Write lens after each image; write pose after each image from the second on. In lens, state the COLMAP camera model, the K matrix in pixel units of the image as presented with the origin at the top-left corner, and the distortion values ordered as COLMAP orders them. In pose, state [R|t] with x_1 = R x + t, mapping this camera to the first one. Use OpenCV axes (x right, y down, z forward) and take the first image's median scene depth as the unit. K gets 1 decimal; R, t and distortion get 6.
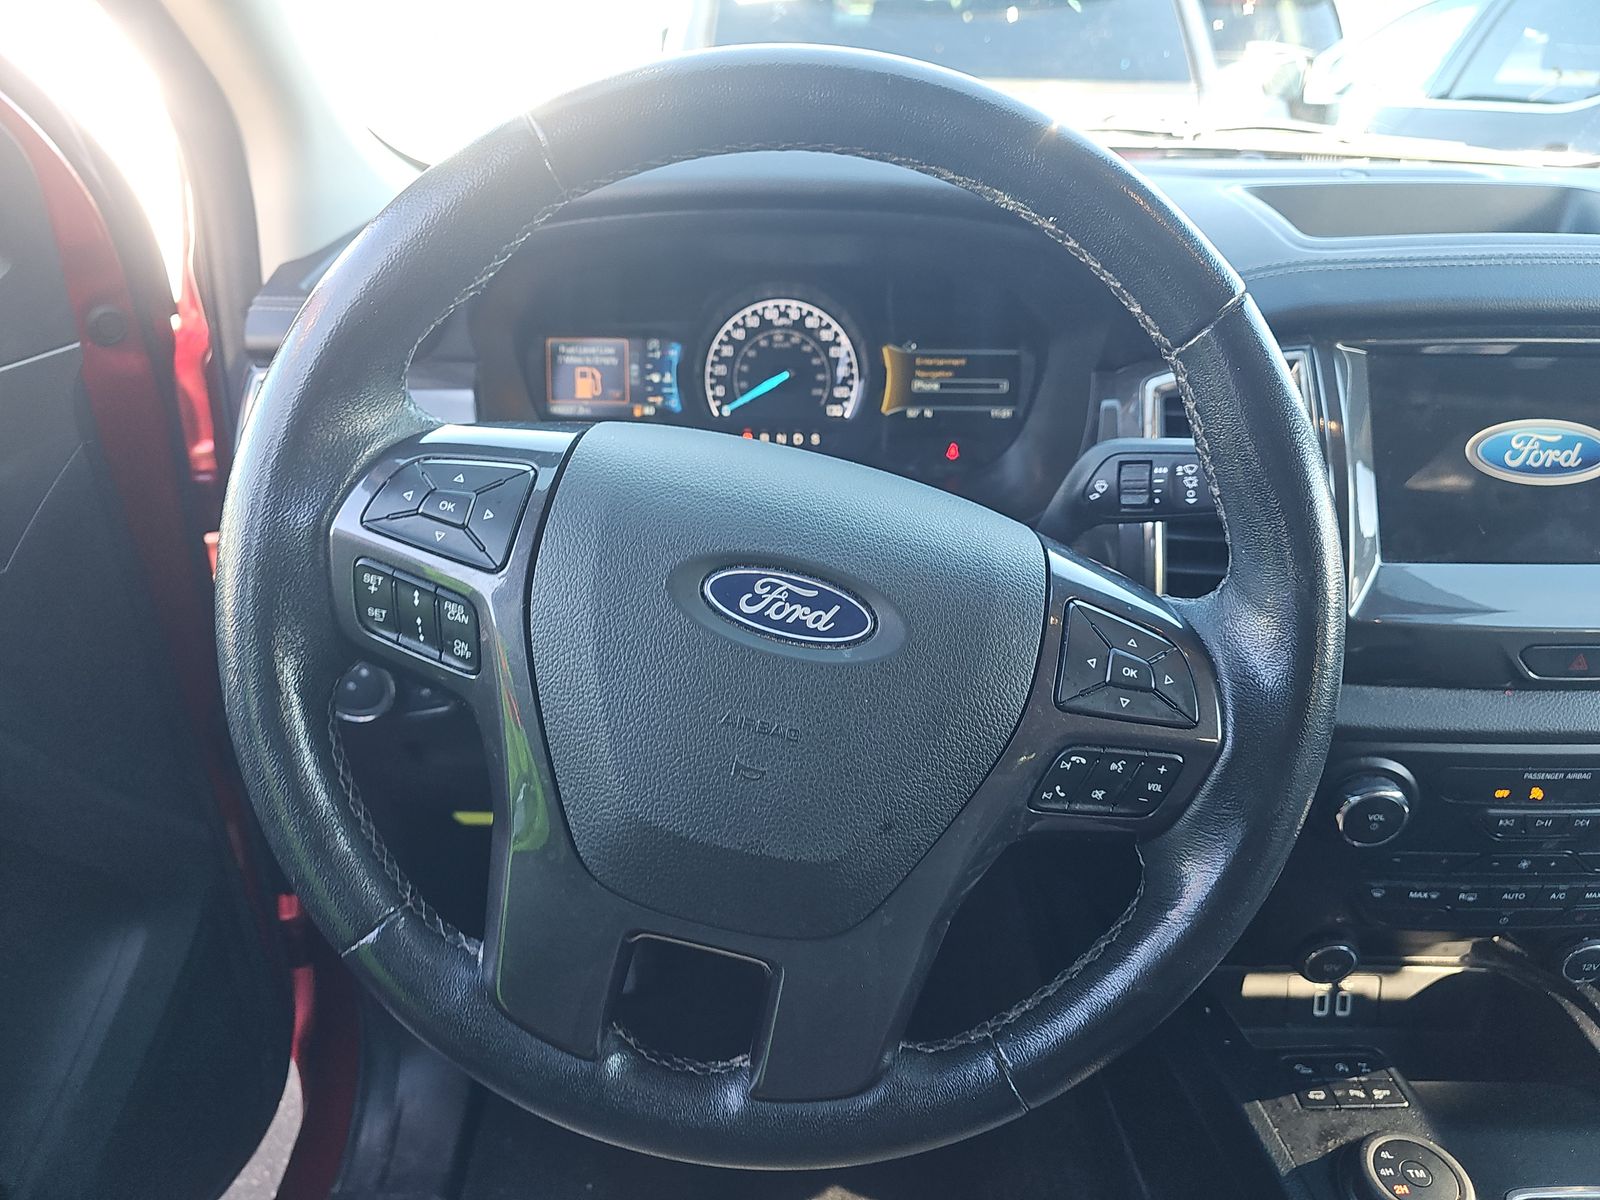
lens RADIAL K [[1051.4, 0, 794.3], [0, 1051.4, 602.4], [0, 0, 1]] dist [0.057324, -0.068717]
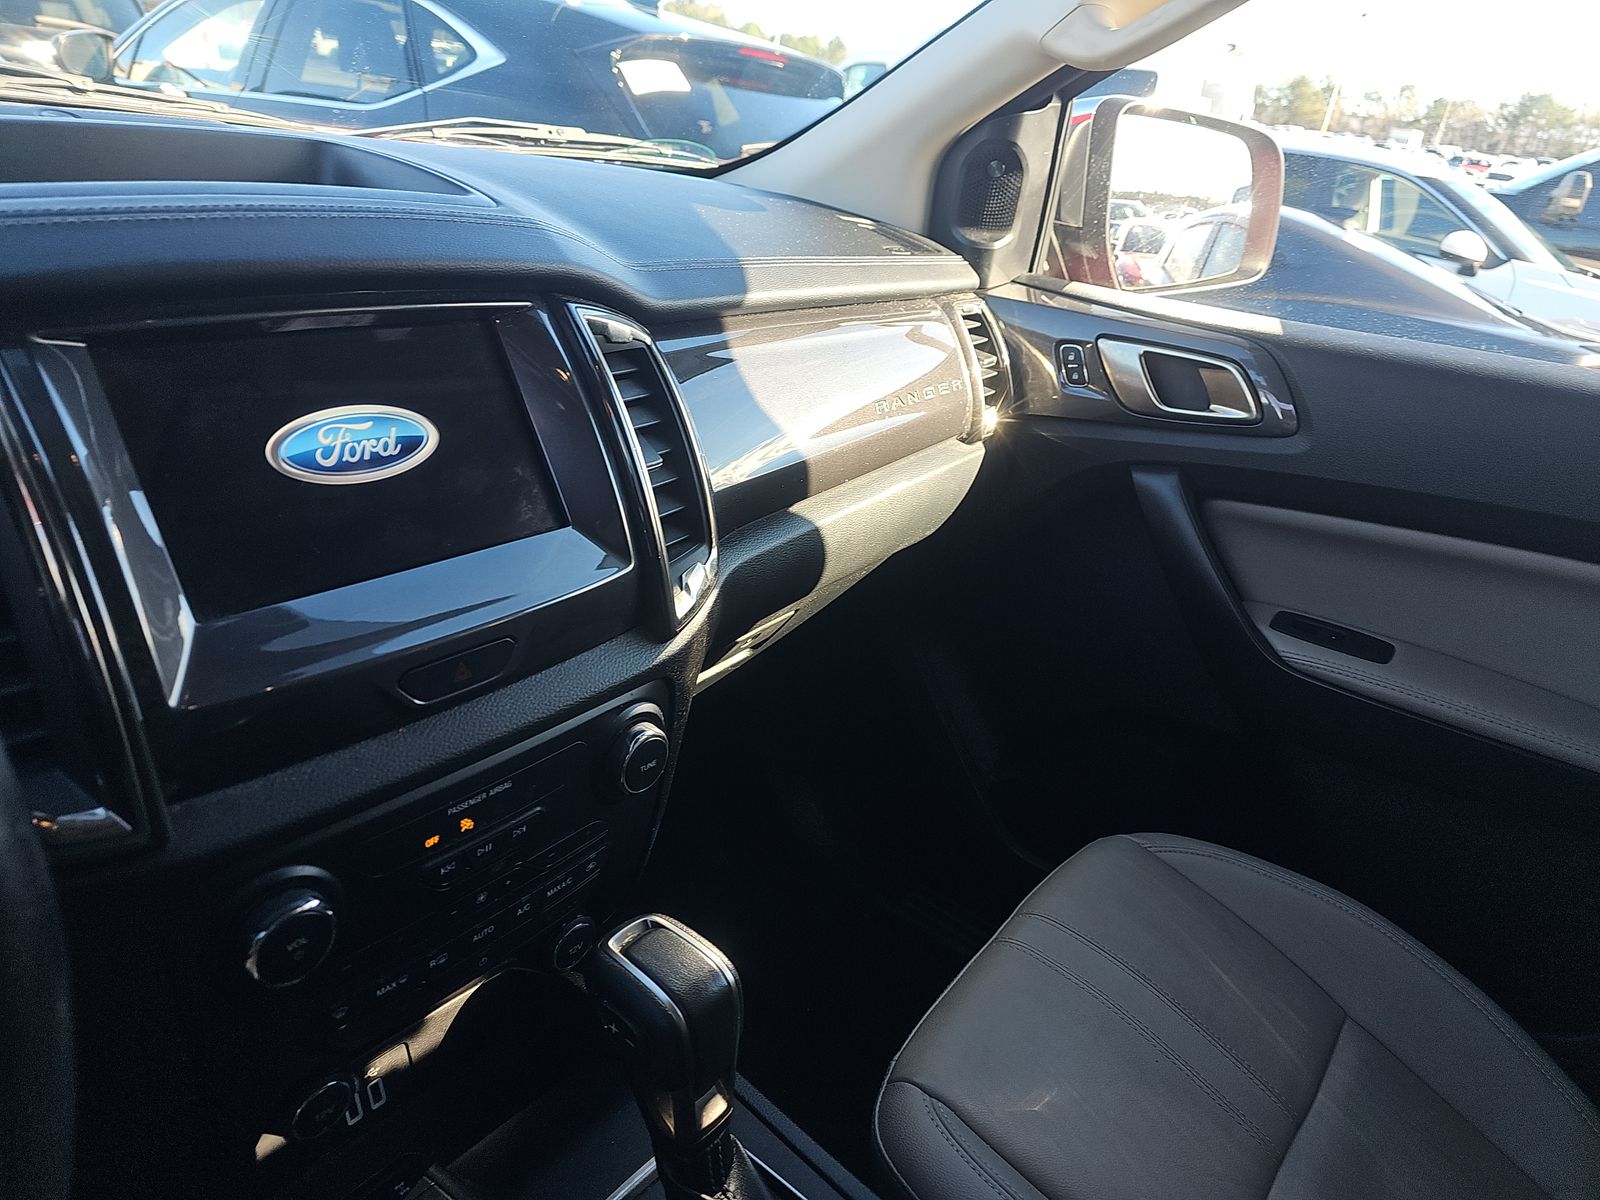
lens RADIAL K [[1060.6, 0, 799.0], [0, 1060.6, 582.9], [0, 0, 1]] dist [-0.003243, -0.007469]
pose [[0.610261, -0.247377, 0.752586, 0.259305], [0.244531, 0.962427, 0.118066, -0.048954], [-0.753515, 0.111980, 0.647823, 0.206128]]
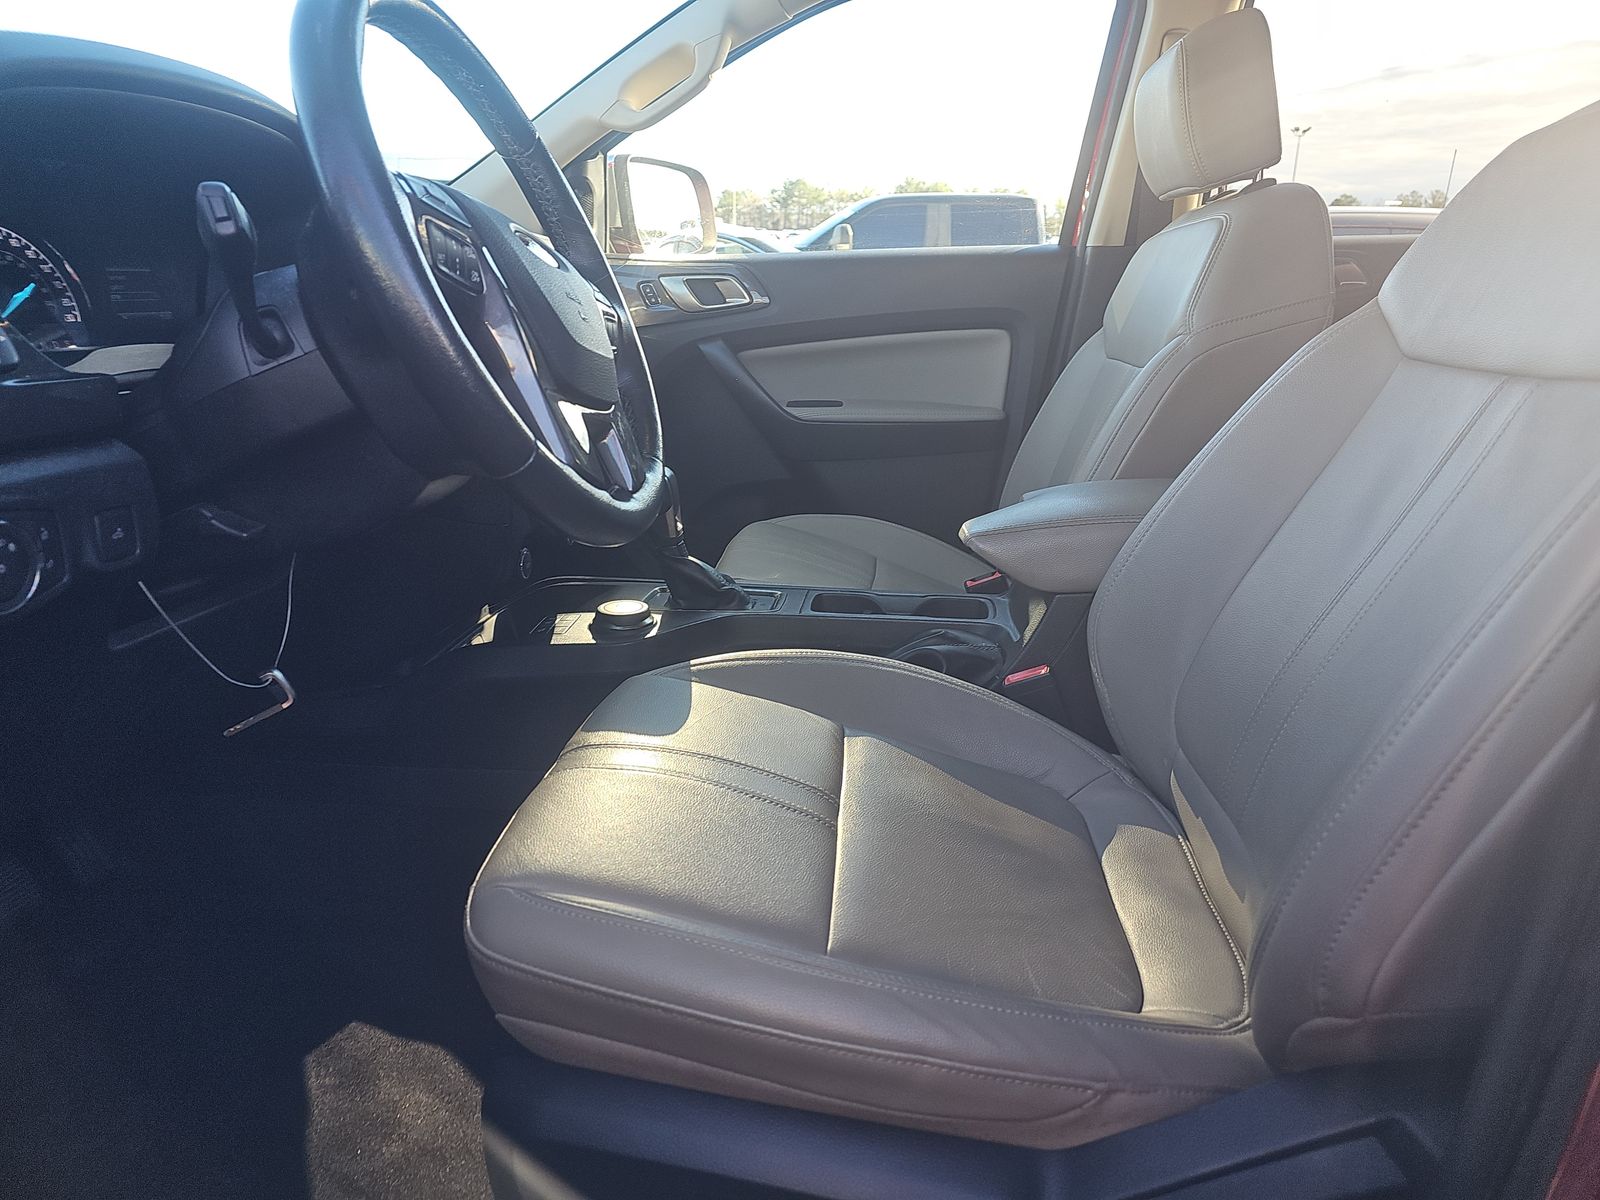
lens RADIAL K [[1051.4, 0, 794.3], [0, 1051.4, 602.4], [0, 0, 1]] dist [0.057324, -0.068717]
pose [[0.098802, -0.287518, 0.952666, -1.360206], [0.440189, 0.871218, 0.217284, 0.238829], [-0.892453, 0.397884, 0.212640, 0.269497]]
